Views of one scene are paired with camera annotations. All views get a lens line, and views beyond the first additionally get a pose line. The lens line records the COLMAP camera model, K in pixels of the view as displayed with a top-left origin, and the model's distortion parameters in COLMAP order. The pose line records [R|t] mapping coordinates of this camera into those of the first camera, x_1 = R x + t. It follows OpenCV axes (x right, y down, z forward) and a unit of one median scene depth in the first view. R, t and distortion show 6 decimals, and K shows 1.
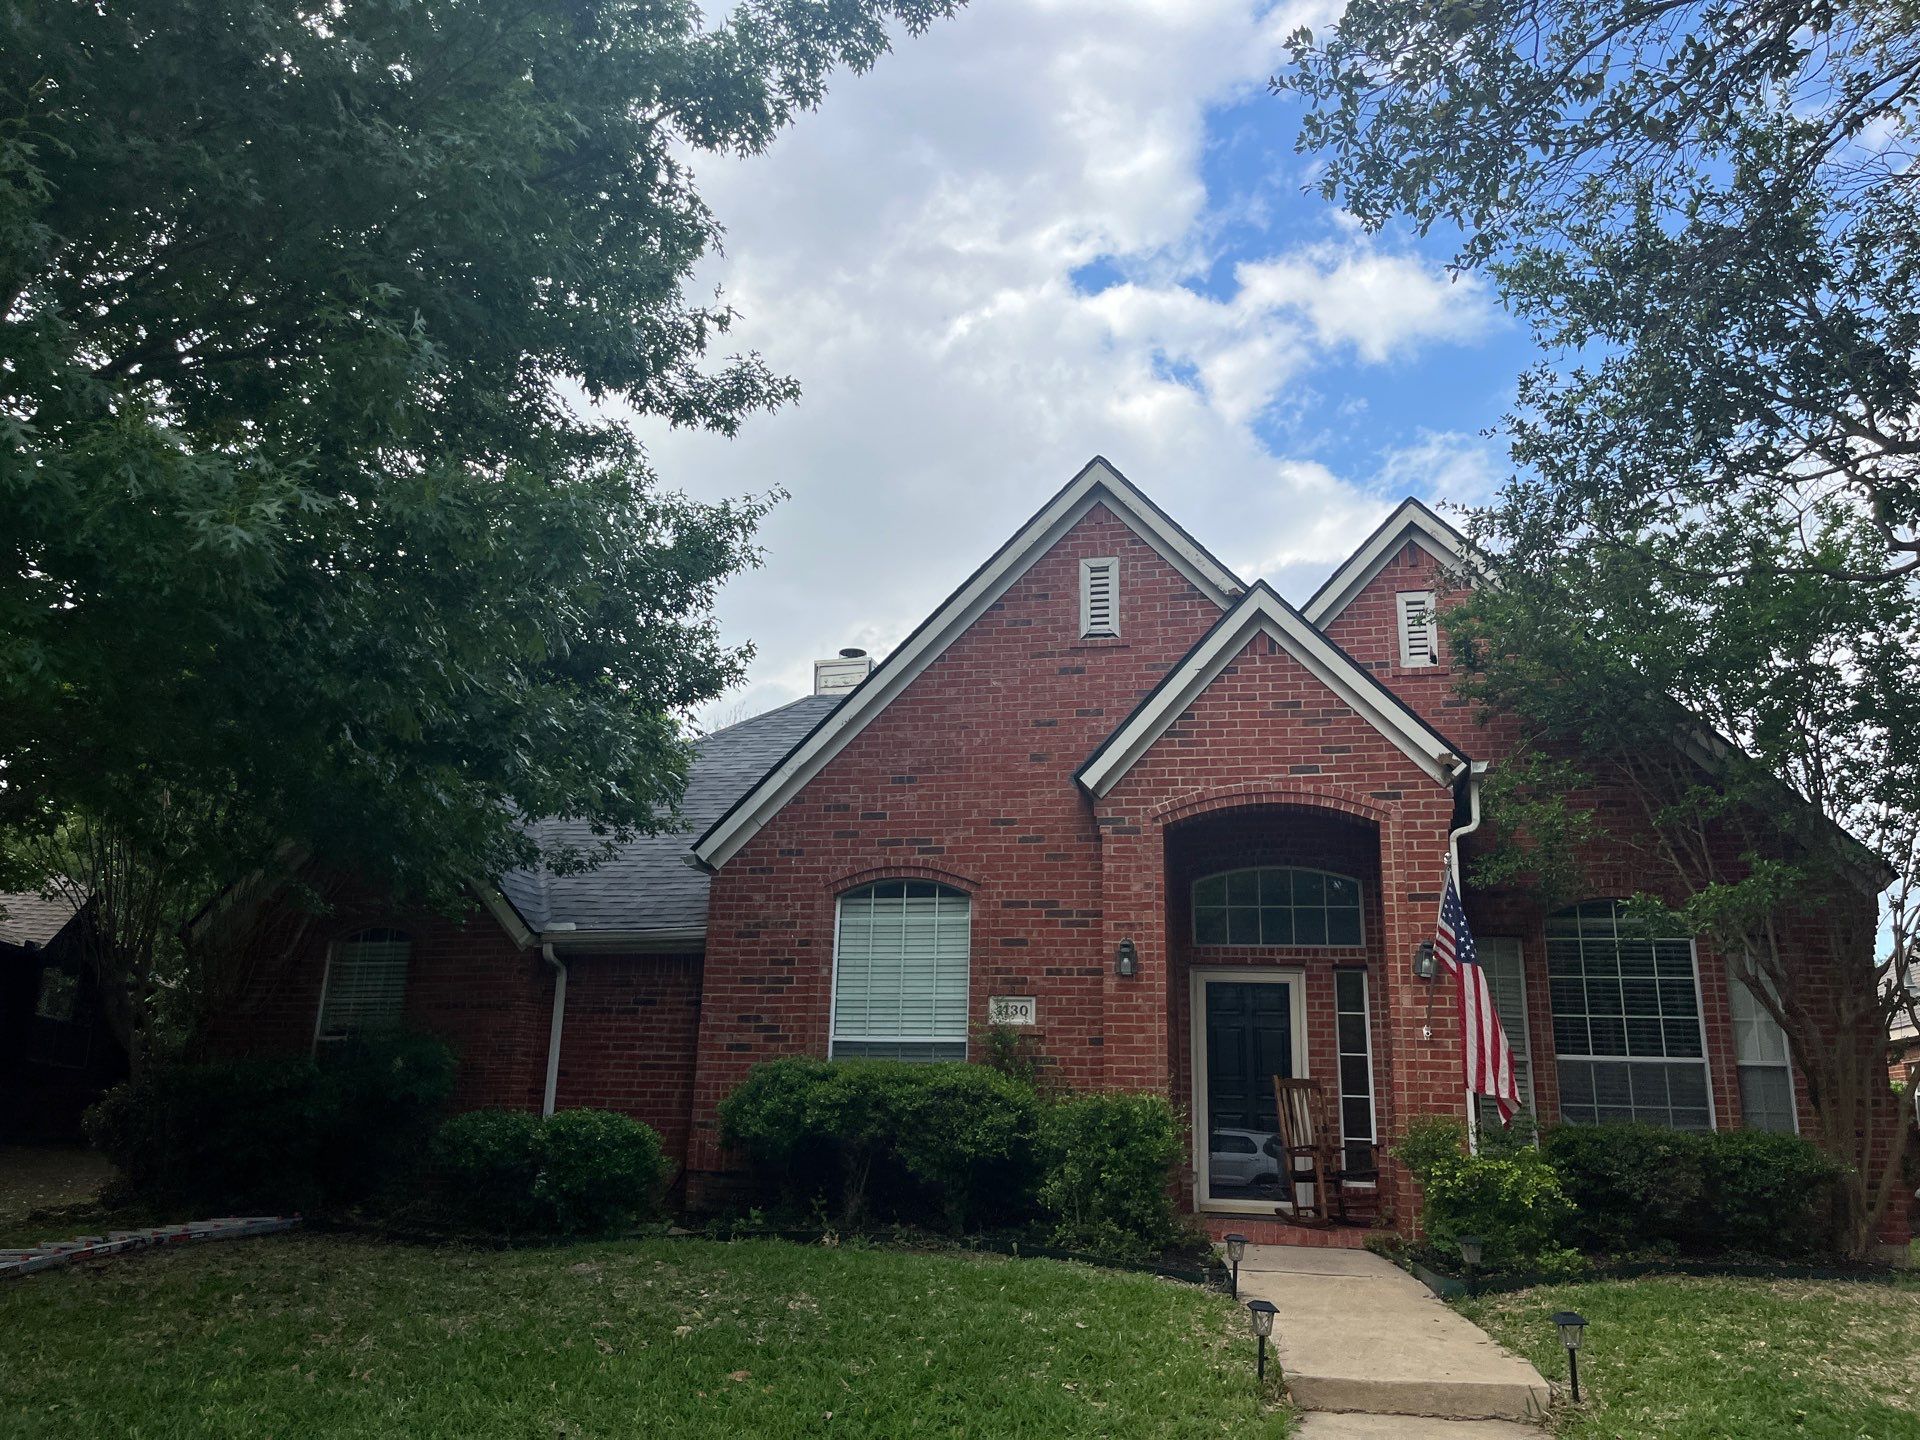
lens RADIAL K [[1549.5, 0, 959.8], [0, 1549.5, 724.6], [0, 0, 1]] dist [0.073682, -0.003460]
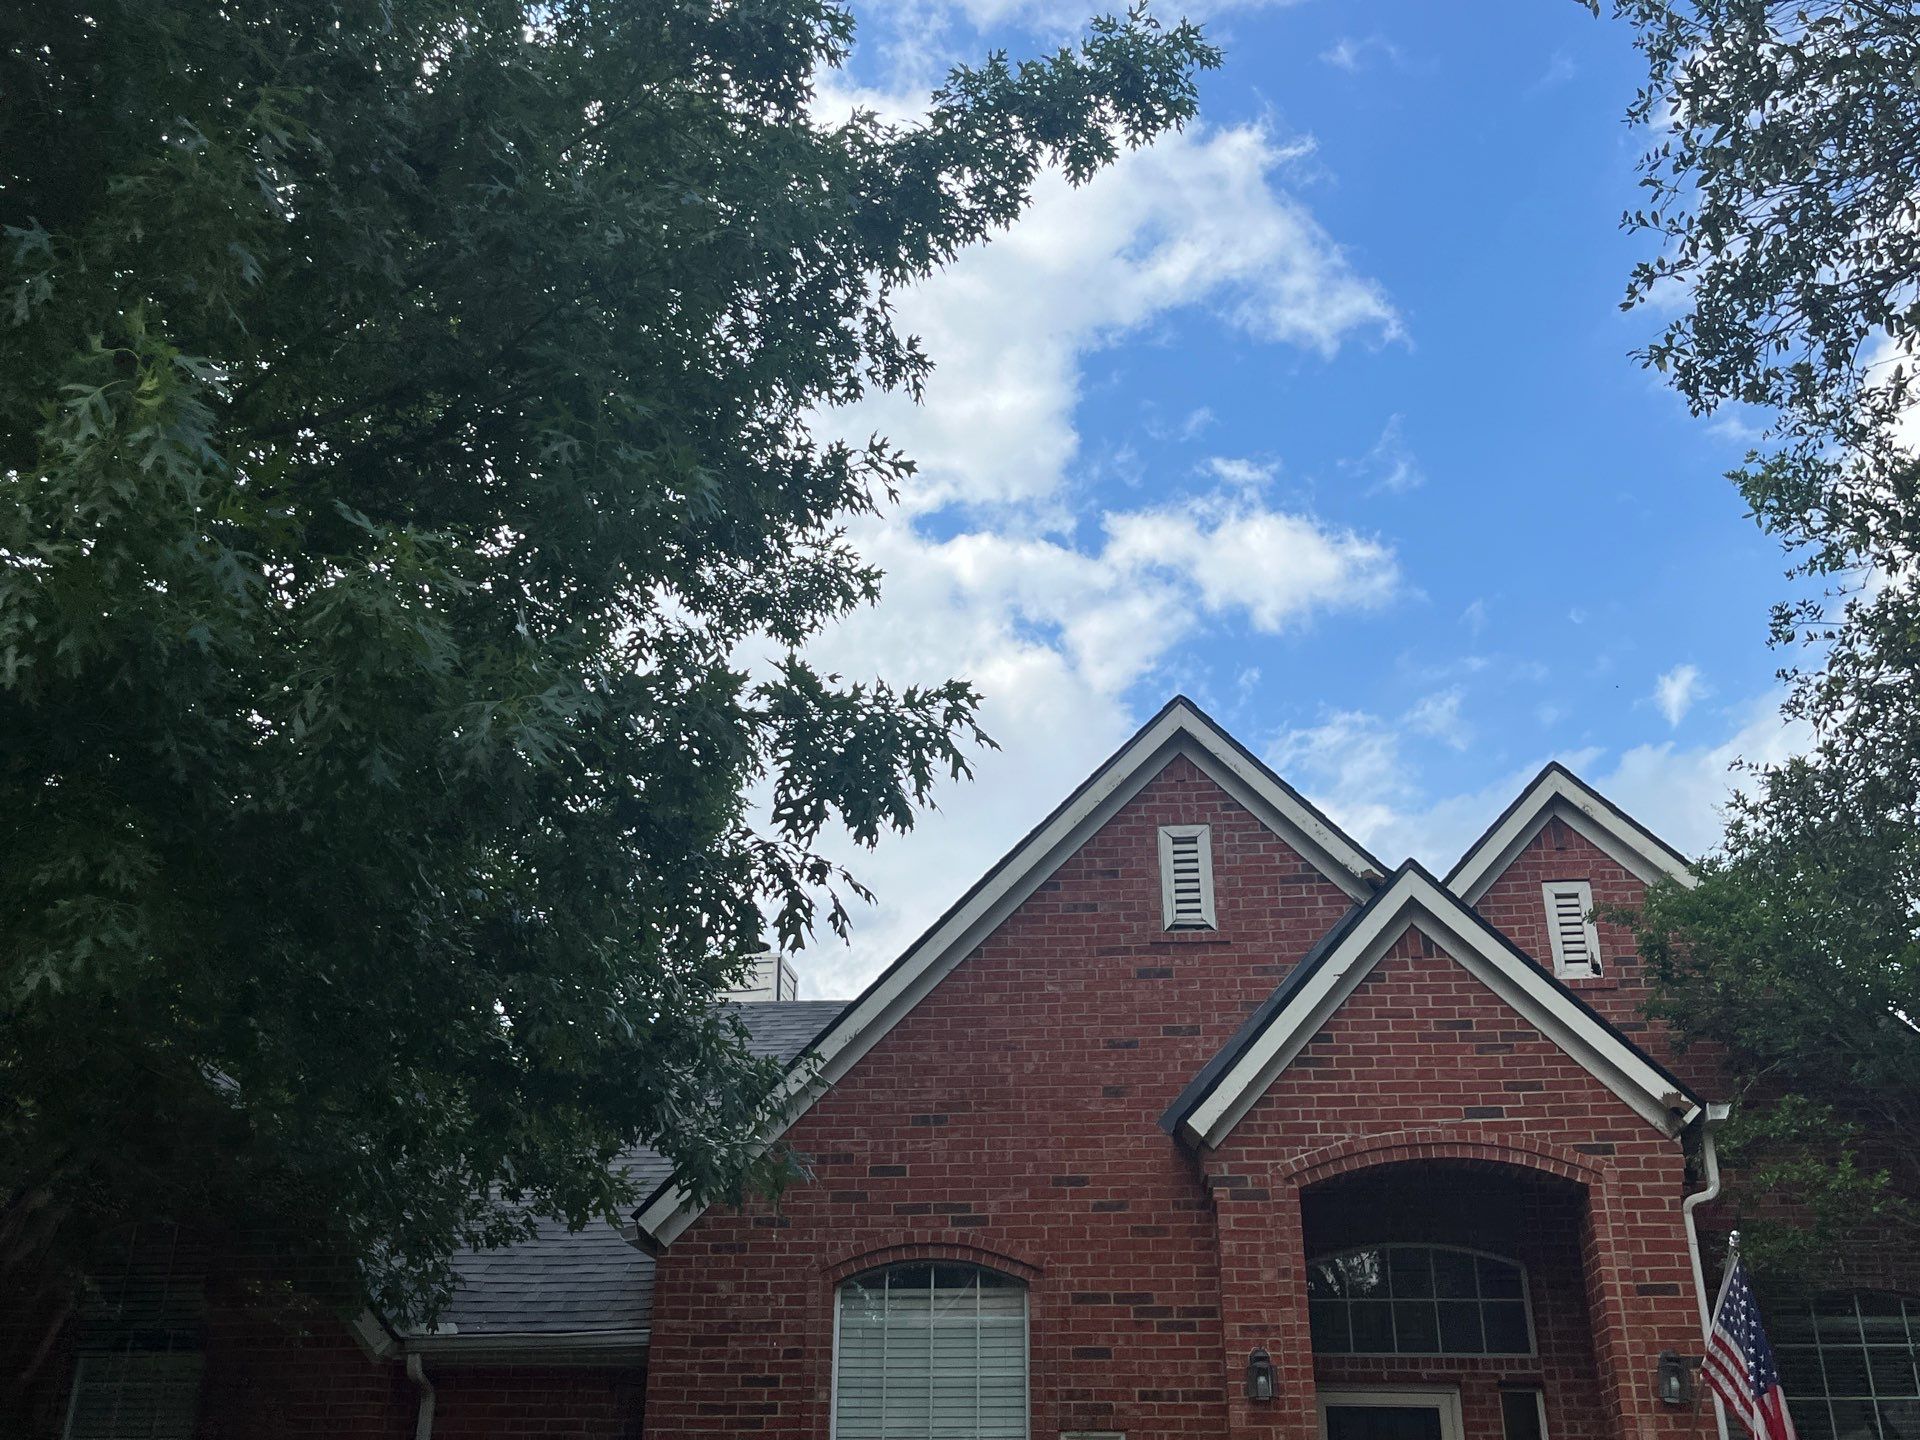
lens RADIAL K [[1882.2, 0, 961.5], [0, 1882.2, 758.1], [0, 0, 1]] dist [-0.010749, 0.074306]
pose [[0.993348, 0.032996, 0.110327, -0.126141], [-0.015569, 0.987755, -0.155231, 0.004711], [-0.114098, 0.152481, 0.981698, 0.109764]]
